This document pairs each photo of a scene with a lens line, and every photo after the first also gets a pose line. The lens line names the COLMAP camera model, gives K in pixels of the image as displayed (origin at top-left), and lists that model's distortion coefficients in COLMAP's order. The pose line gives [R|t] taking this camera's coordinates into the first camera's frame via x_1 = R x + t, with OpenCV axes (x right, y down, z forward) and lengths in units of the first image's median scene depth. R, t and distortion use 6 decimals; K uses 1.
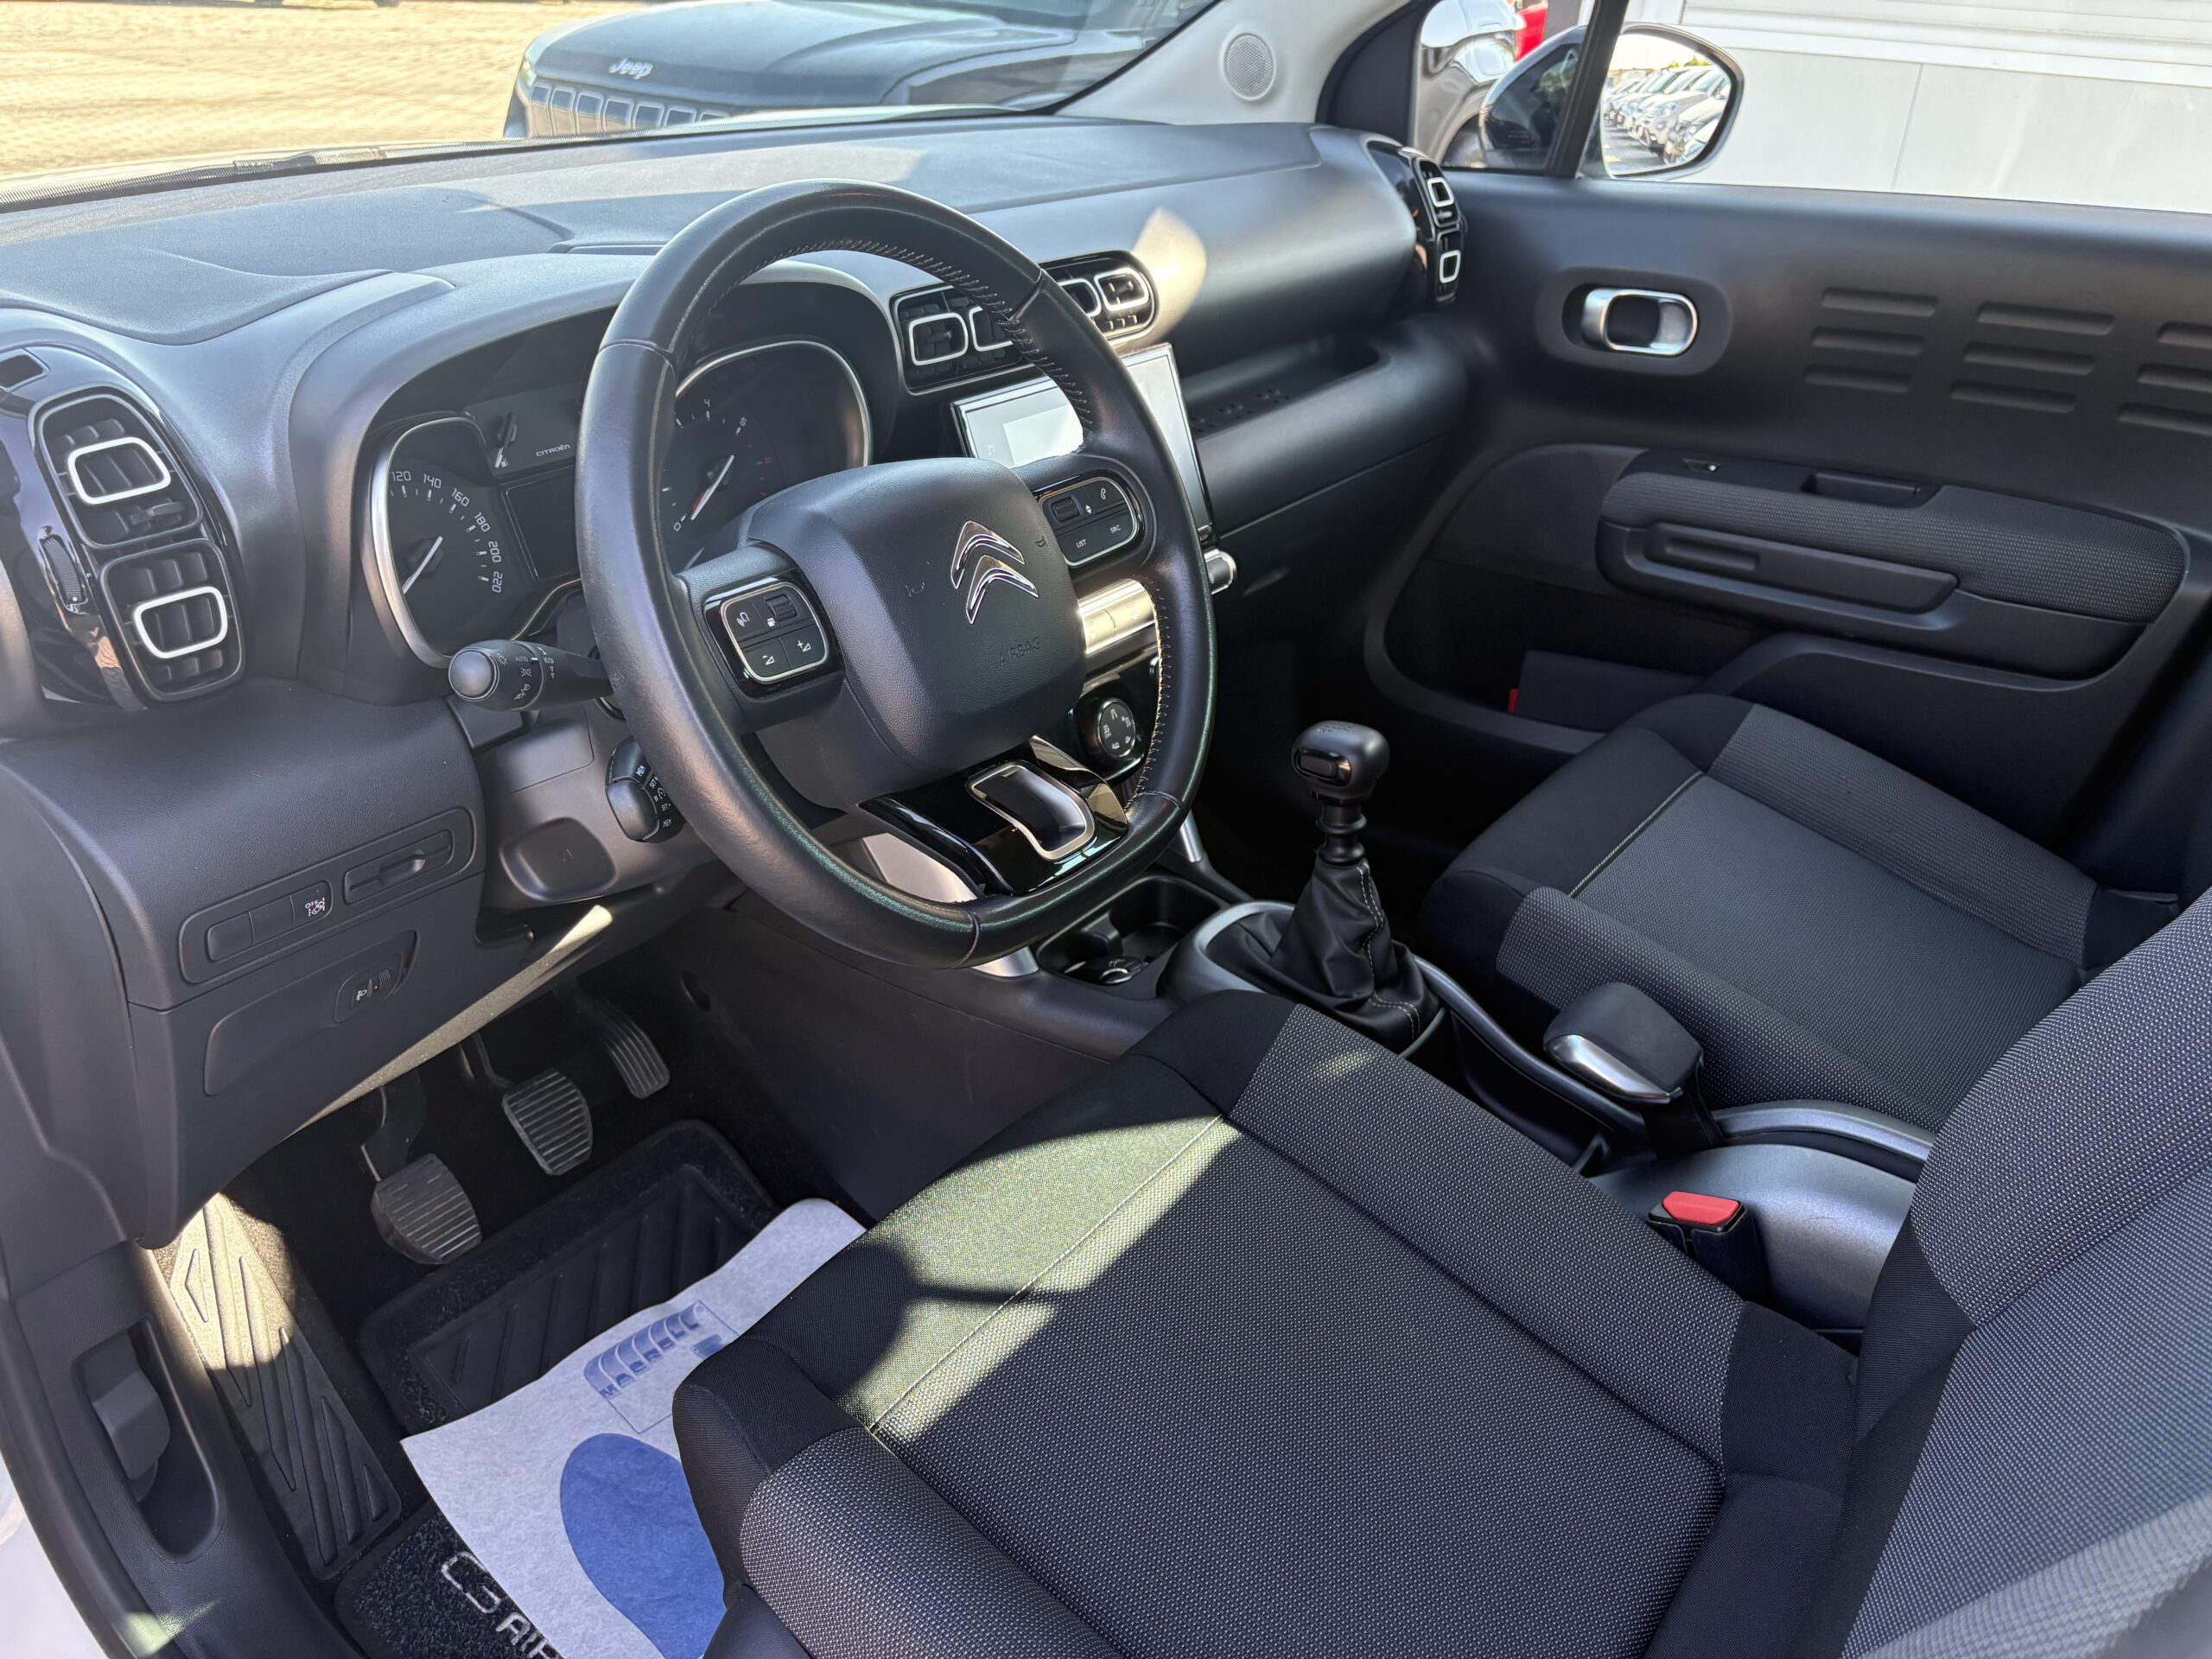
lens RADIAL K [[1669.9, 0, 1091.5], [0, 1669.9, 823.2], [0, 0, 1]] dist [0.034910, -0.037999]
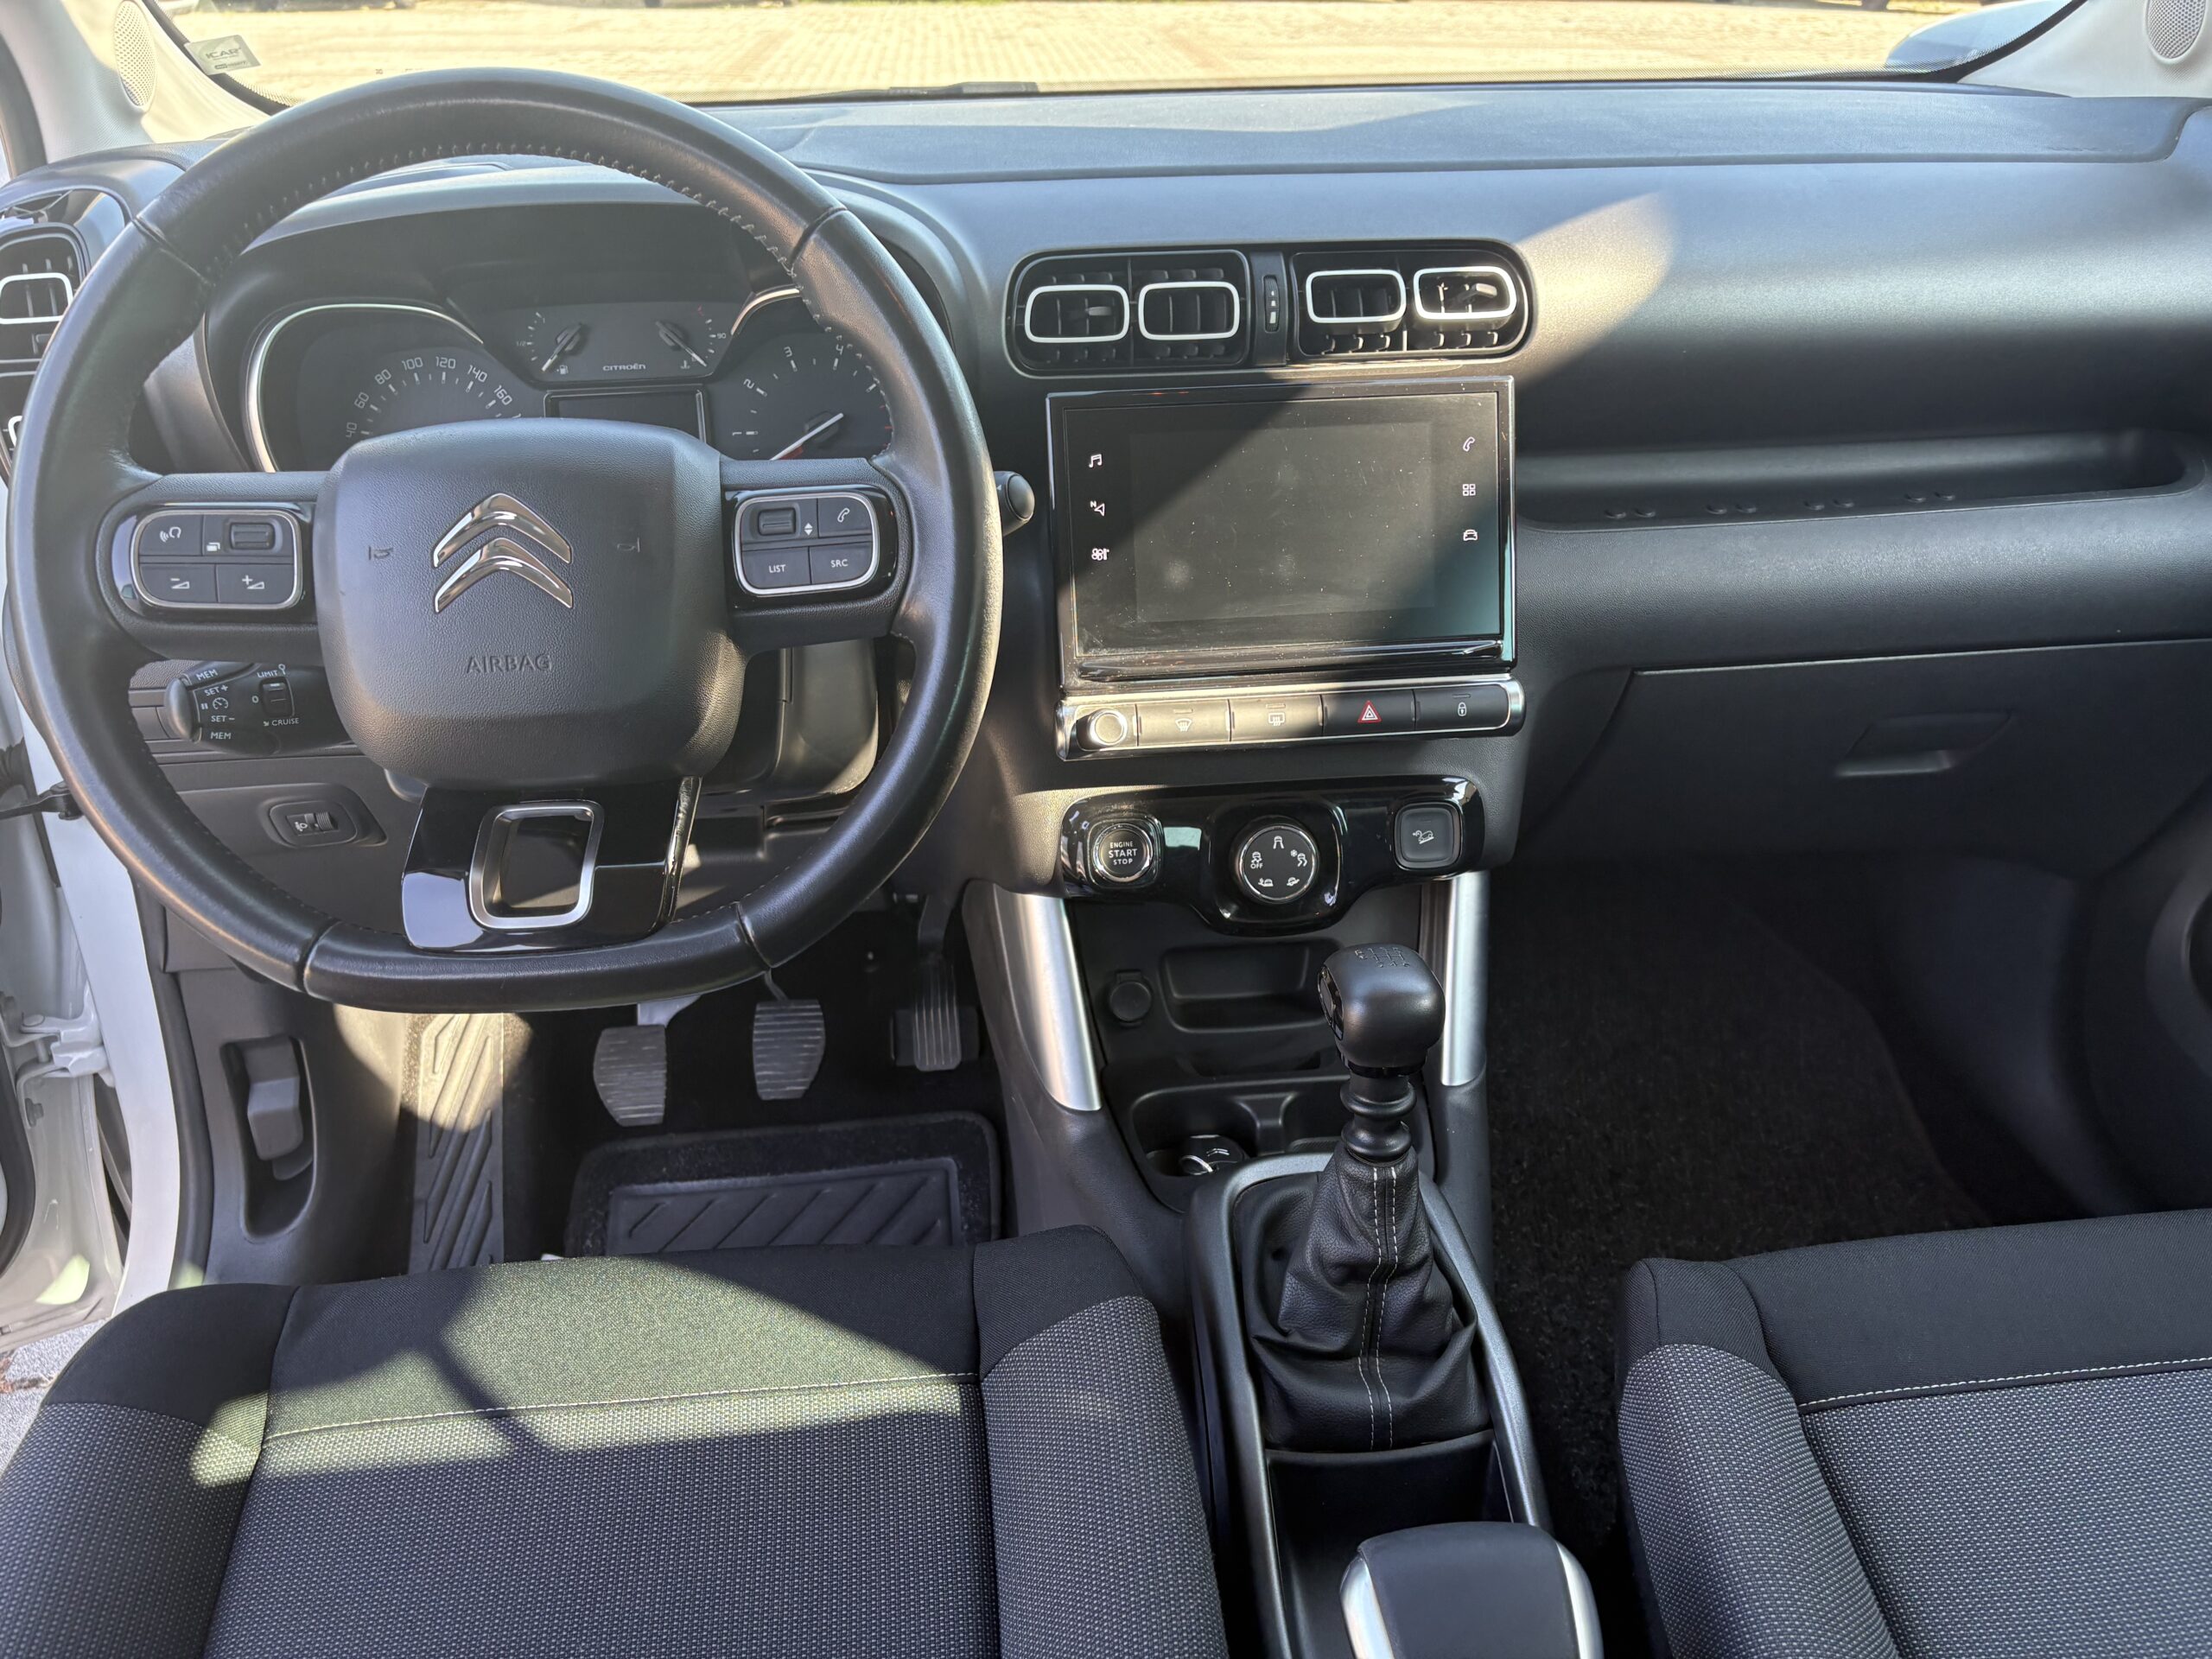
lens RADIAL K [[1698.3, 0, 1106.8], [0, 1698.3, 786.5], [0, 0, 1]] dist [0.008527, 0.002216]
pose [[0.685225, 0.305945, -0.660958, 0.489492], [-0.317831, 0.942136, 0.106596, -0.156070], [0.655325, 0.137031, 0.742814, 0.406879]]
